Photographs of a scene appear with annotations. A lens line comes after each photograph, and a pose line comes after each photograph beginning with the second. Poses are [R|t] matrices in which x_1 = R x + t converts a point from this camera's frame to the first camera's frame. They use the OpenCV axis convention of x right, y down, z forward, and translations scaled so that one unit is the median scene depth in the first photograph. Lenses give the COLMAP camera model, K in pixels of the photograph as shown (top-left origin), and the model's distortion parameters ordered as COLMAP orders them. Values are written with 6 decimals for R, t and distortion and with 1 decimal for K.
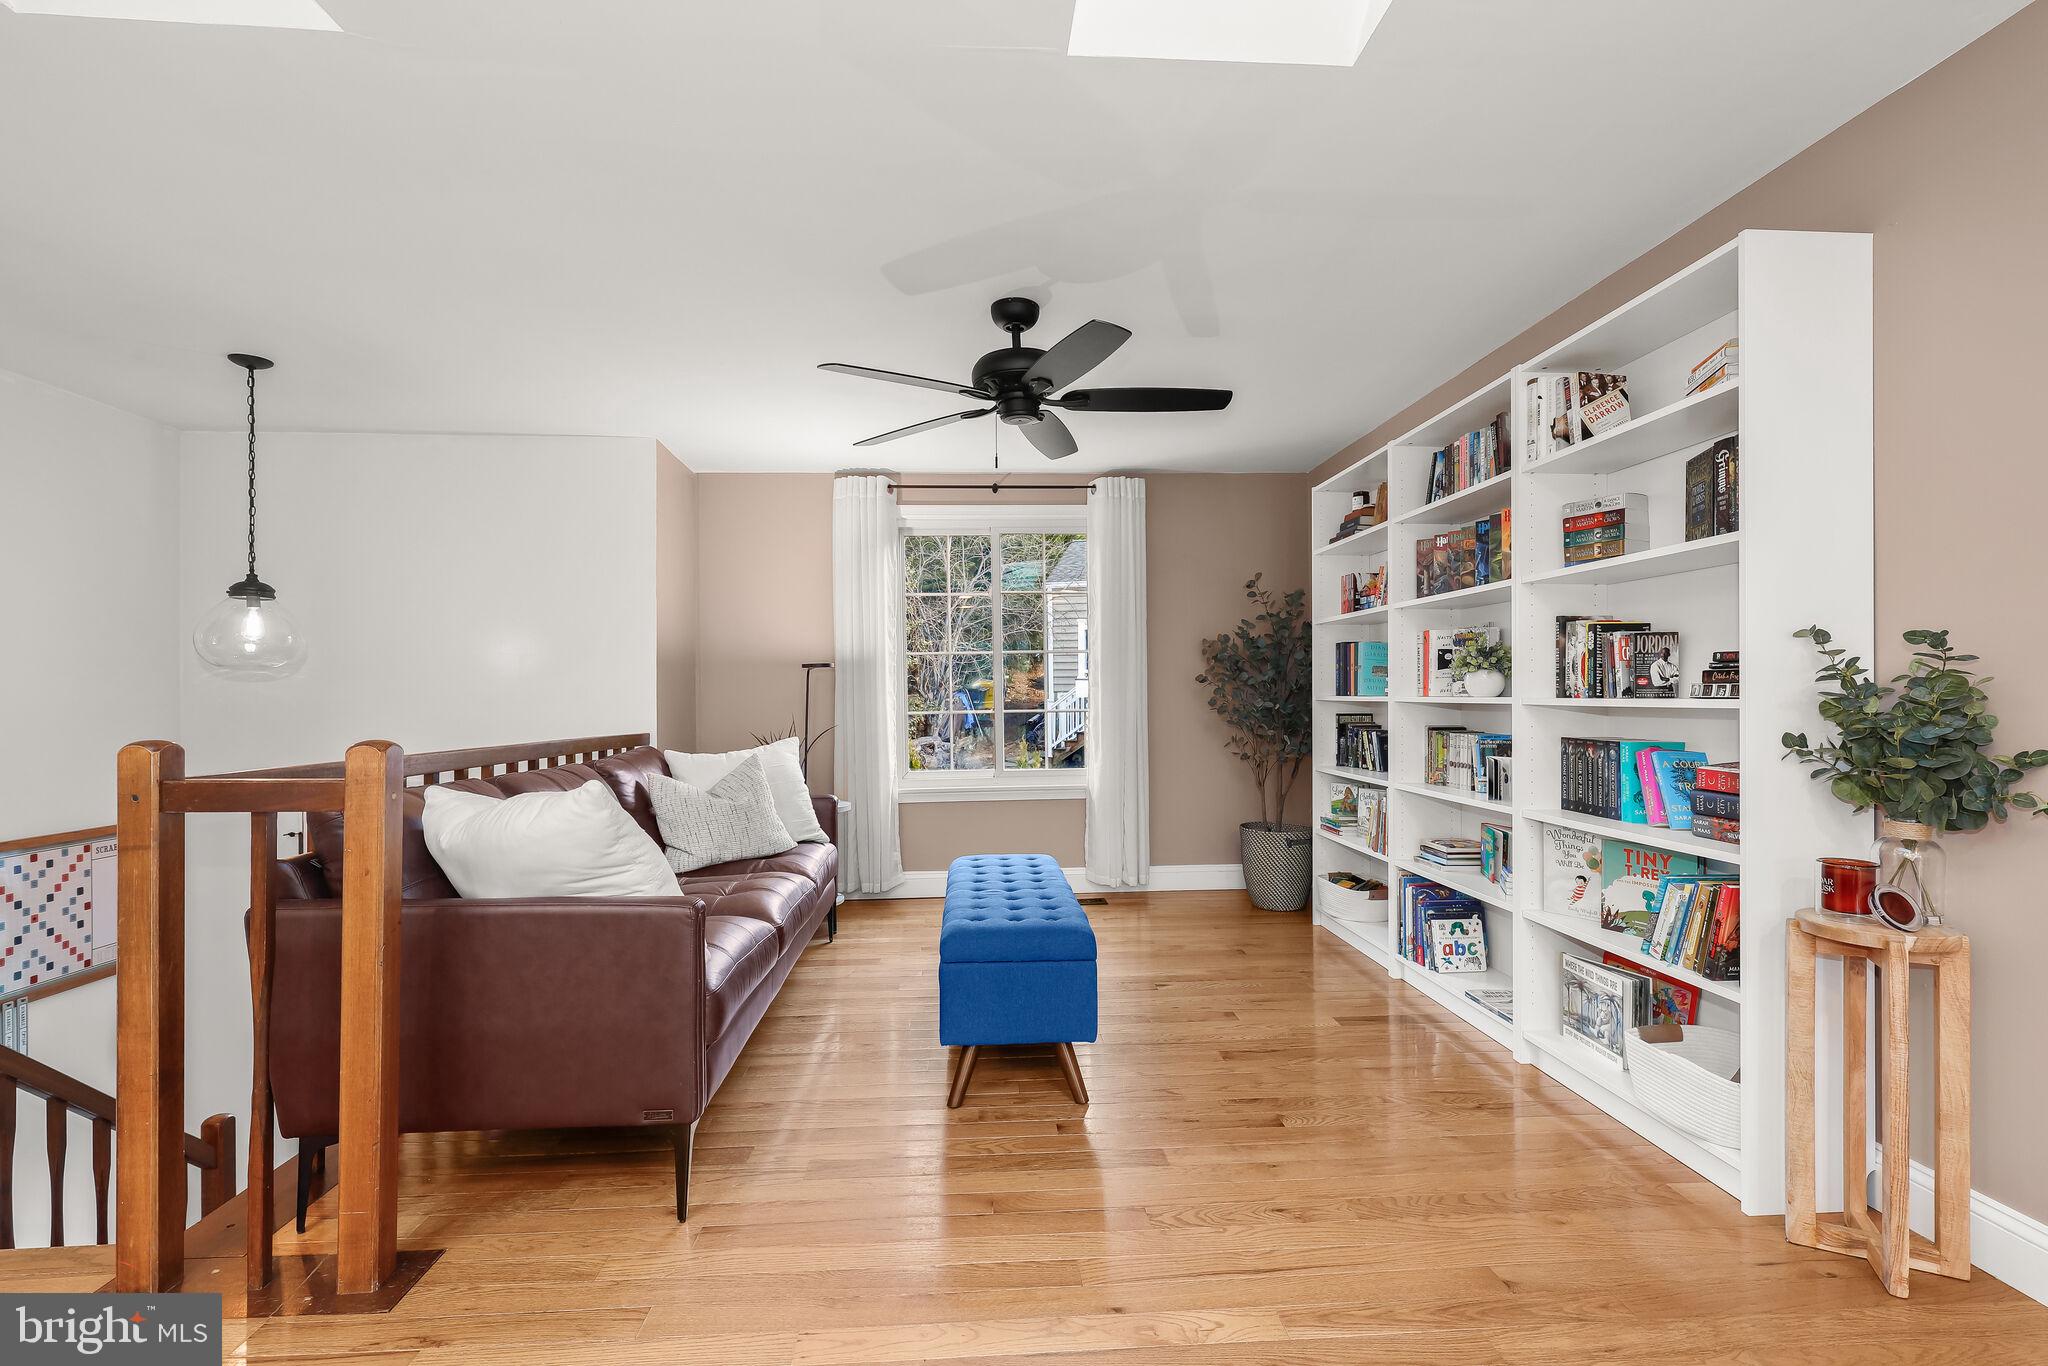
lens RADIAL K [[930.2, 0, 1027.2], [0, 930.2, 690.4], [0, 0, 1]] dist [-0.002214, 0.001239]
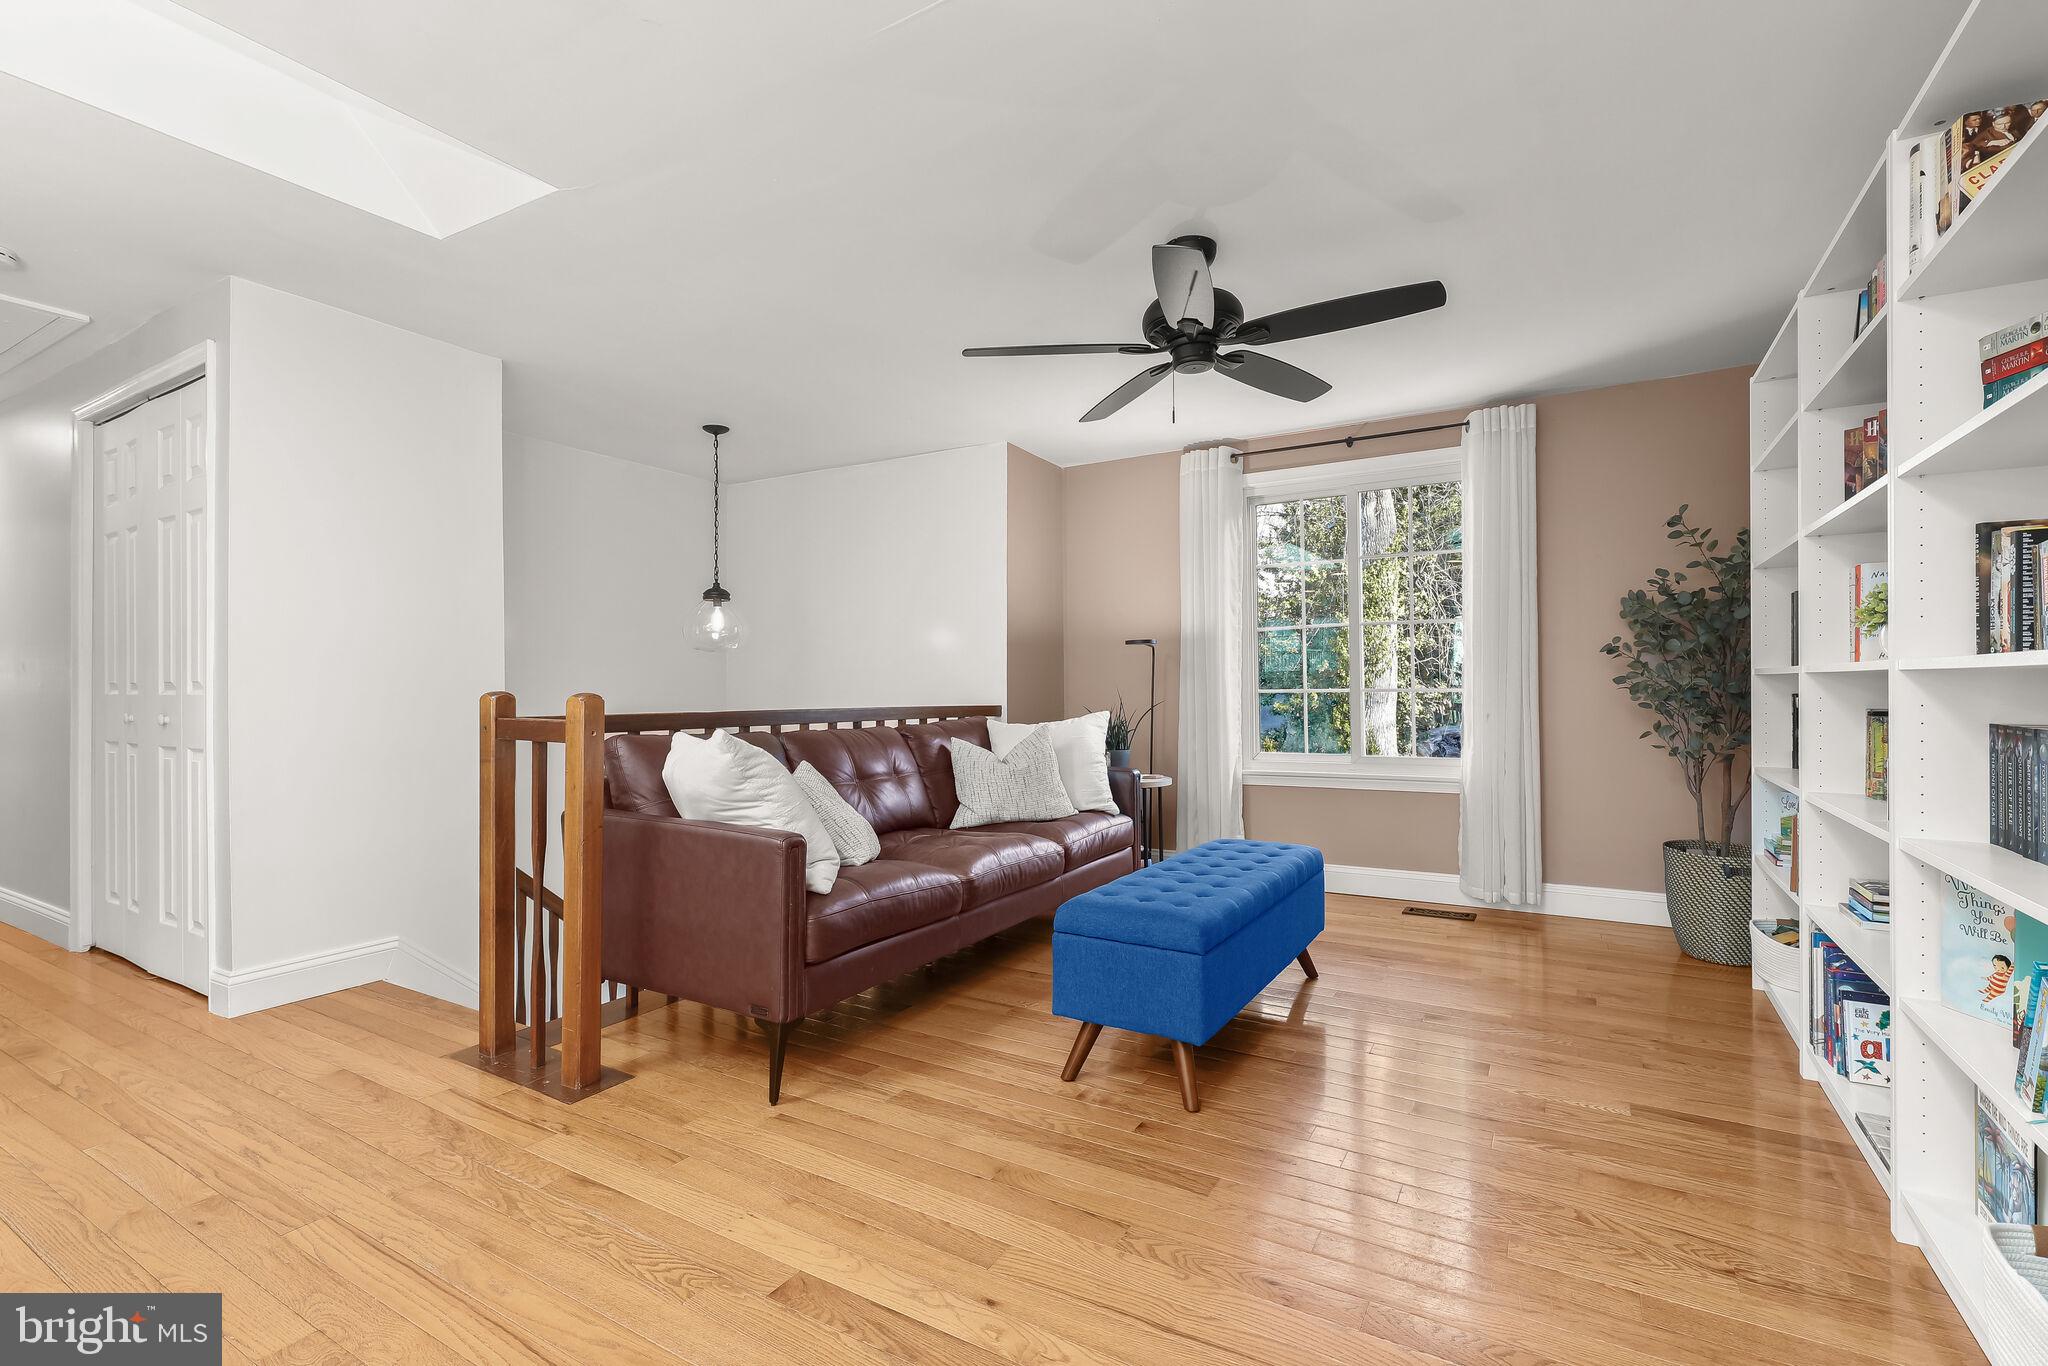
lens RADIAL K [[930.2, 0, 1023.2], [0, 930.2, 678.4], [0, 0, 1]] dist [-0.002214, 0.001239]
pose [[0.823854, -0.000108, -0.566803, 0.400842], [0.000656, 0.999999, 0.000763, 0.019834], [0.566802, -0.001000, 0.823853, 0.147482]]
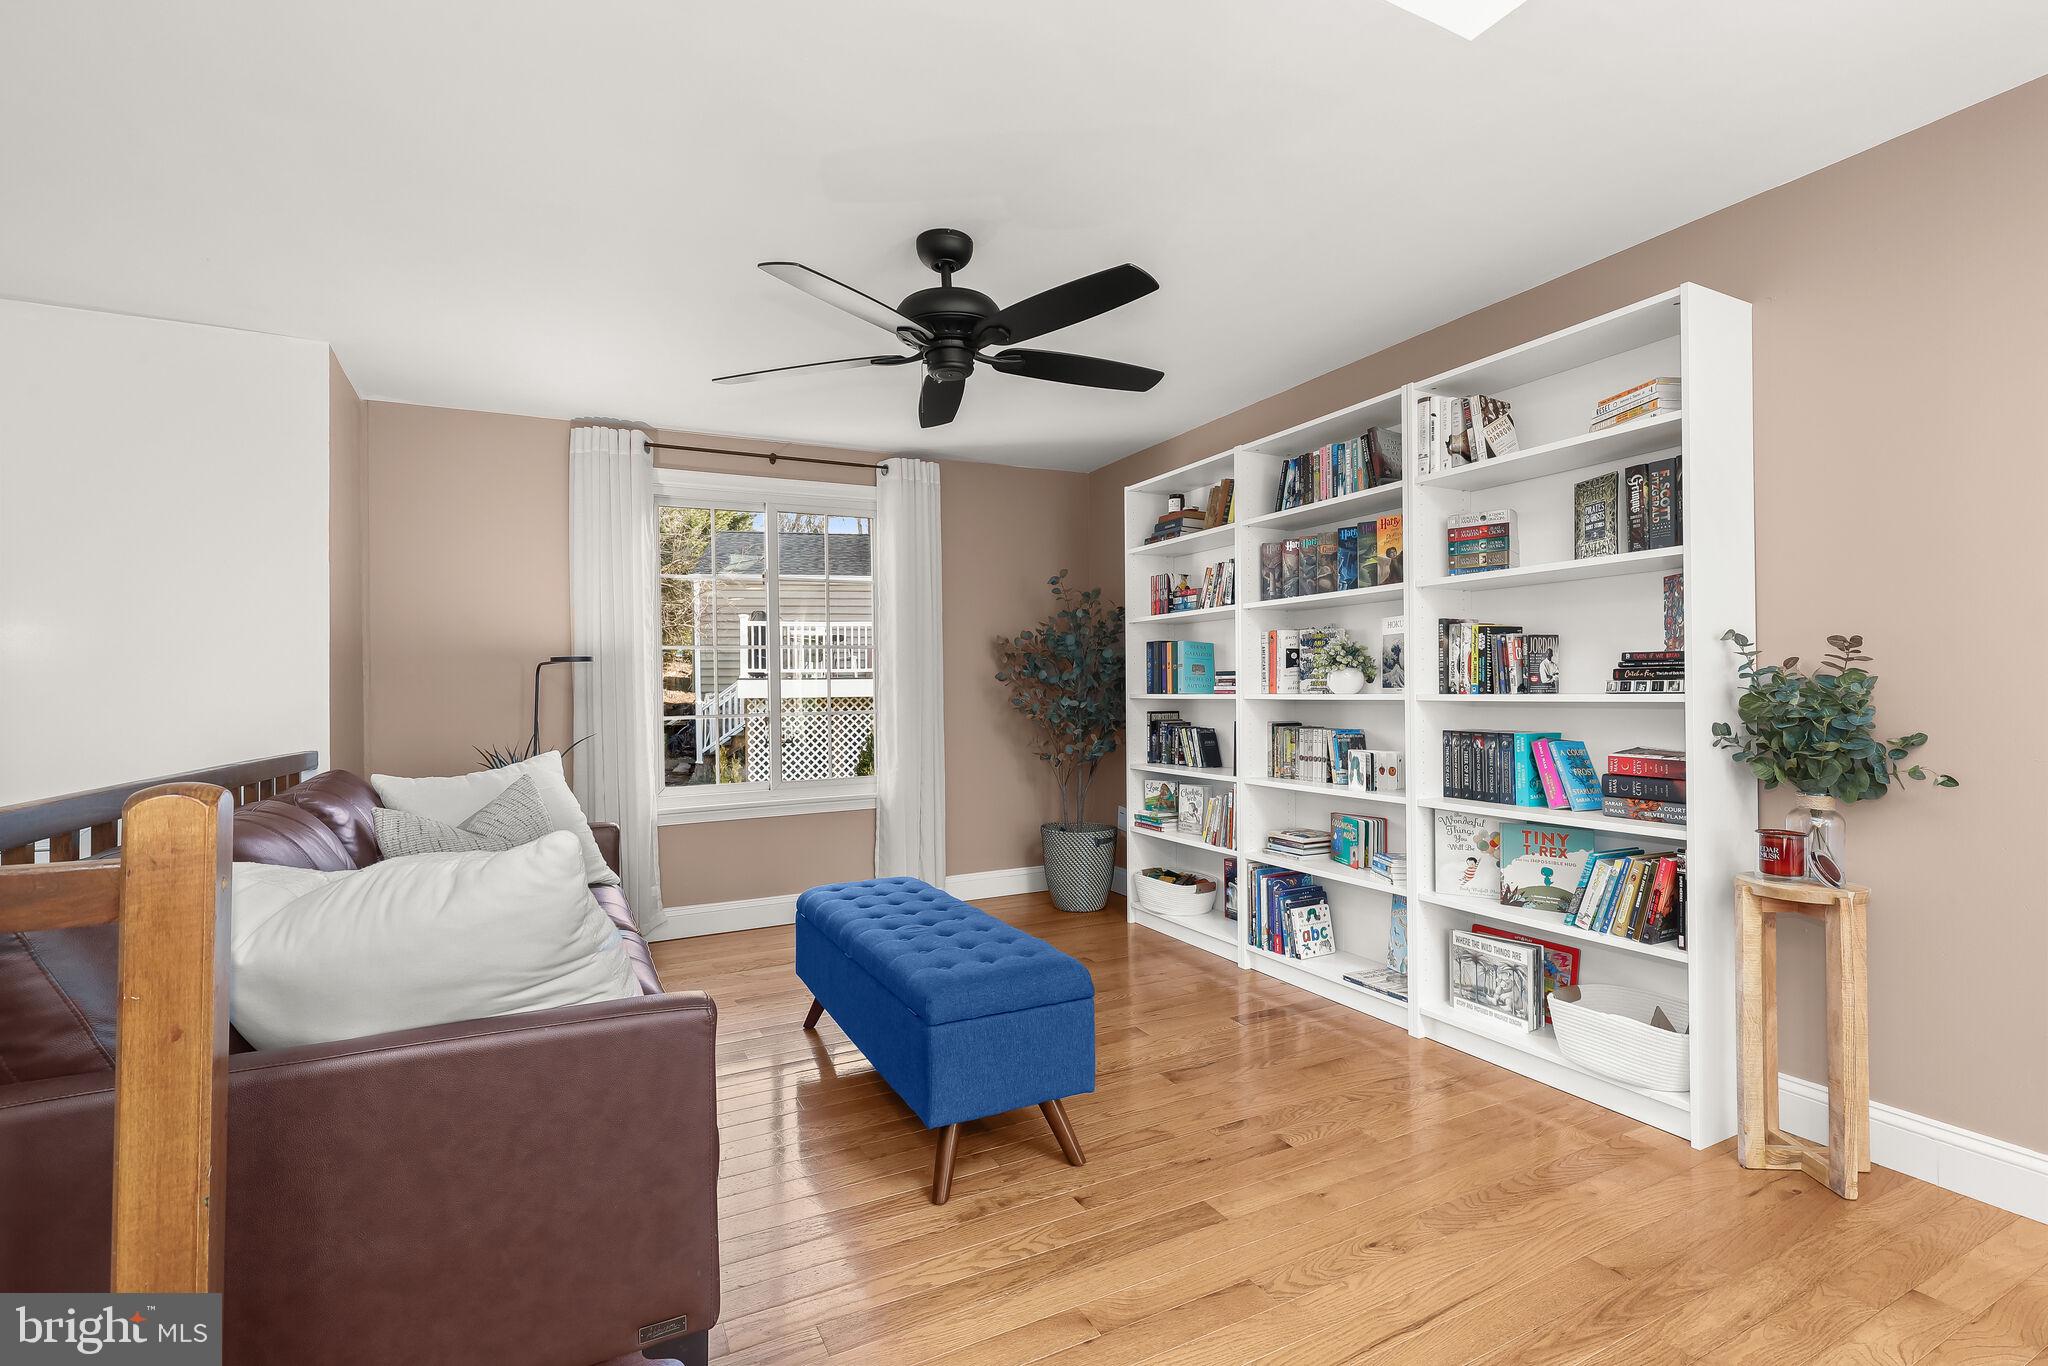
lens RADIAL K [[930.2, 0, 1031.6], [0, 930.2, 676.8], [0, 0, 1]] dist [-0.002214, 0.001239]
pose [[0.916986, 0.001554, 0.398915, -0.298574], [0.004067, 0.999904, -0.013245, 0.000351], [-0.398898, 0.013768, 0.916892, 0.197837]]
